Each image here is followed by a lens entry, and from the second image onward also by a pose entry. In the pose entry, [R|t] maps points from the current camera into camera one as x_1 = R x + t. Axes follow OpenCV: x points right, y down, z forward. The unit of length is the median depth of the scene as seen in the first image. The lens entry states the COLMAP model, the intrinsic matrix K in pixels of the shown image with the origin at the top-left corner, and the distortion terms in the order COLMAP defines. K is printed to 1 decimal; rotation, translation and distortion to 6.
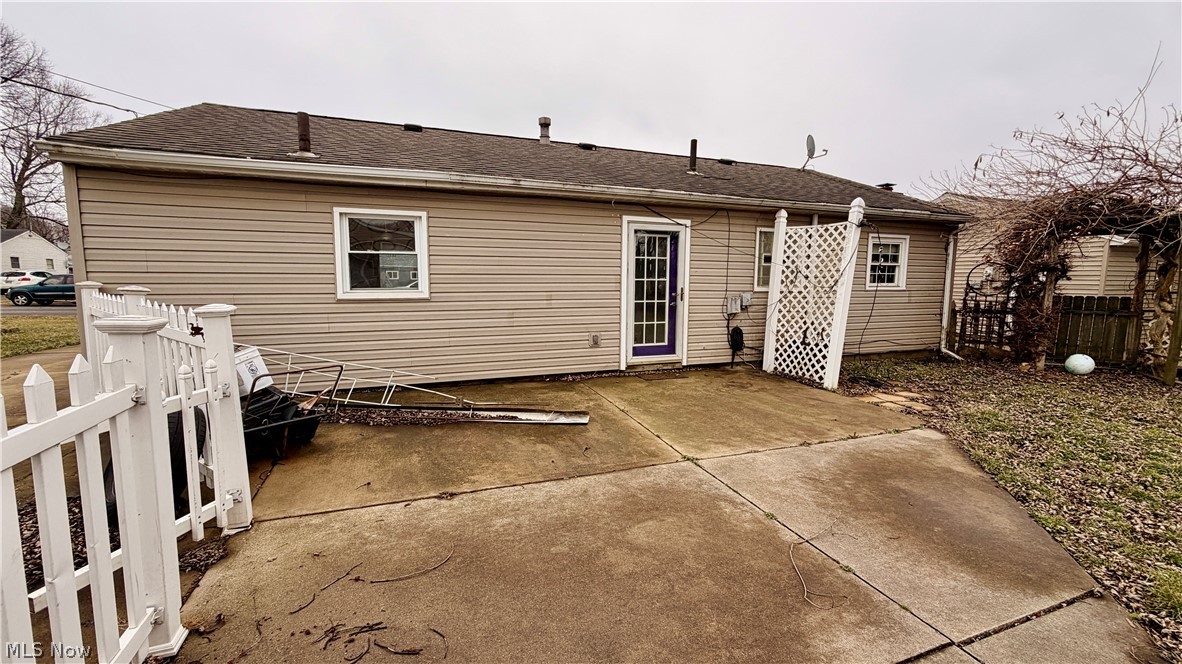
lens RADIAL K [[470.7, 0, 590.1], [0, 470.7, 330.8], [0, 0, 1]] dist [0.000103, 0.000192]
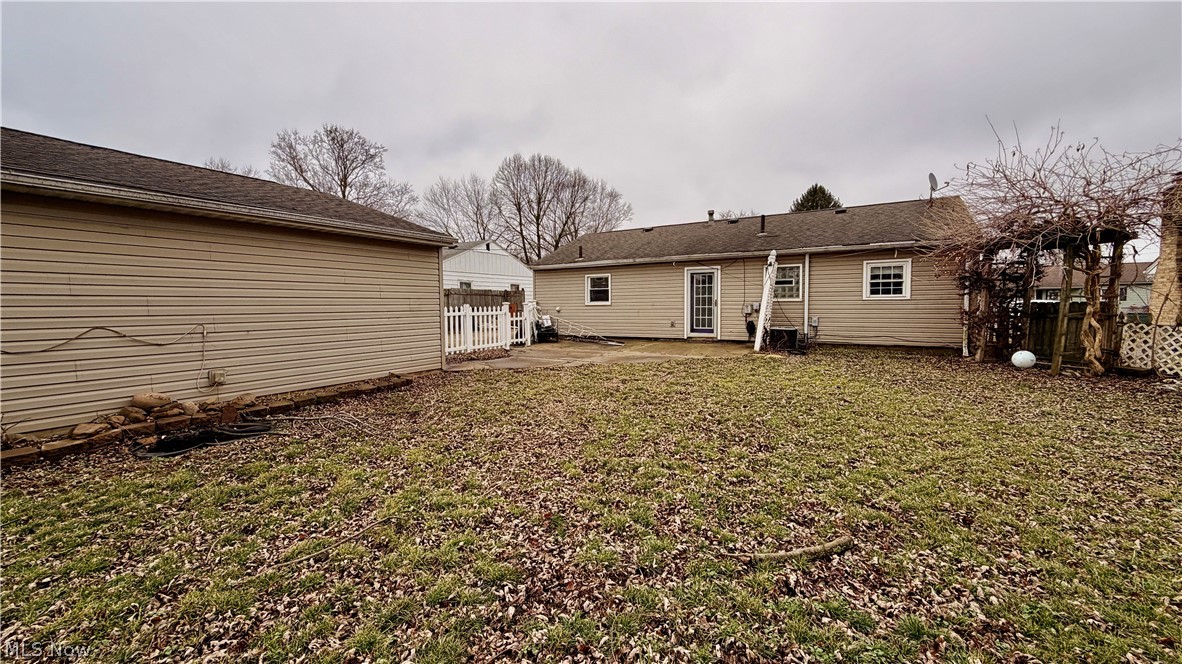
lens RADIAL K [[470.7, 0, 590.1], [0, 470.7, 330.8], [0, 0, 1]] dist [0.000103, 0.000192]
pose [[0.618460, 0.034554, -0.785056, 1.442544], [-0.071528, 0.997361, -0.012451, 0.102658], [0.782554, 0.063854, 0.619299, -0.645126]]
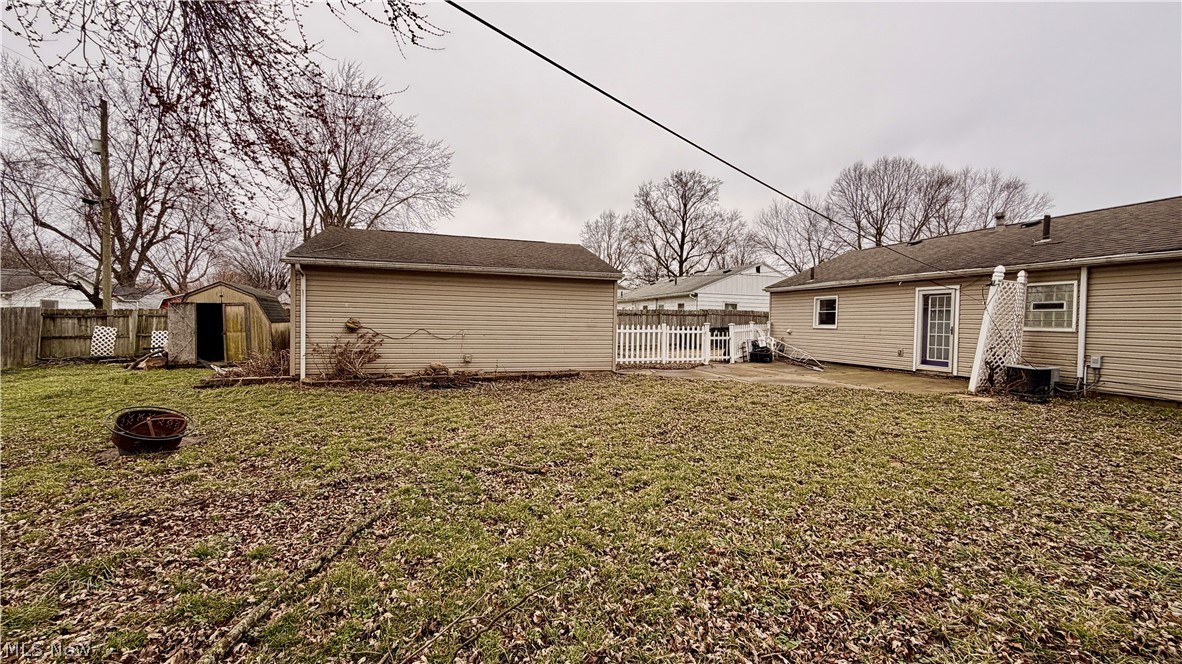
lens RADIAL K [[470.7, 0, 590.1], [0, 470.7, 330.8], [0, 0, 1]] dist [0.000103, 0.000192]
pose [[-0.065155, 0.015301, -0.997758, 1.917912], [-0.125118, 0.991866, 0.023381, 0.042063], [0.990000, 0.126361, -0.062711, -0.140304]]
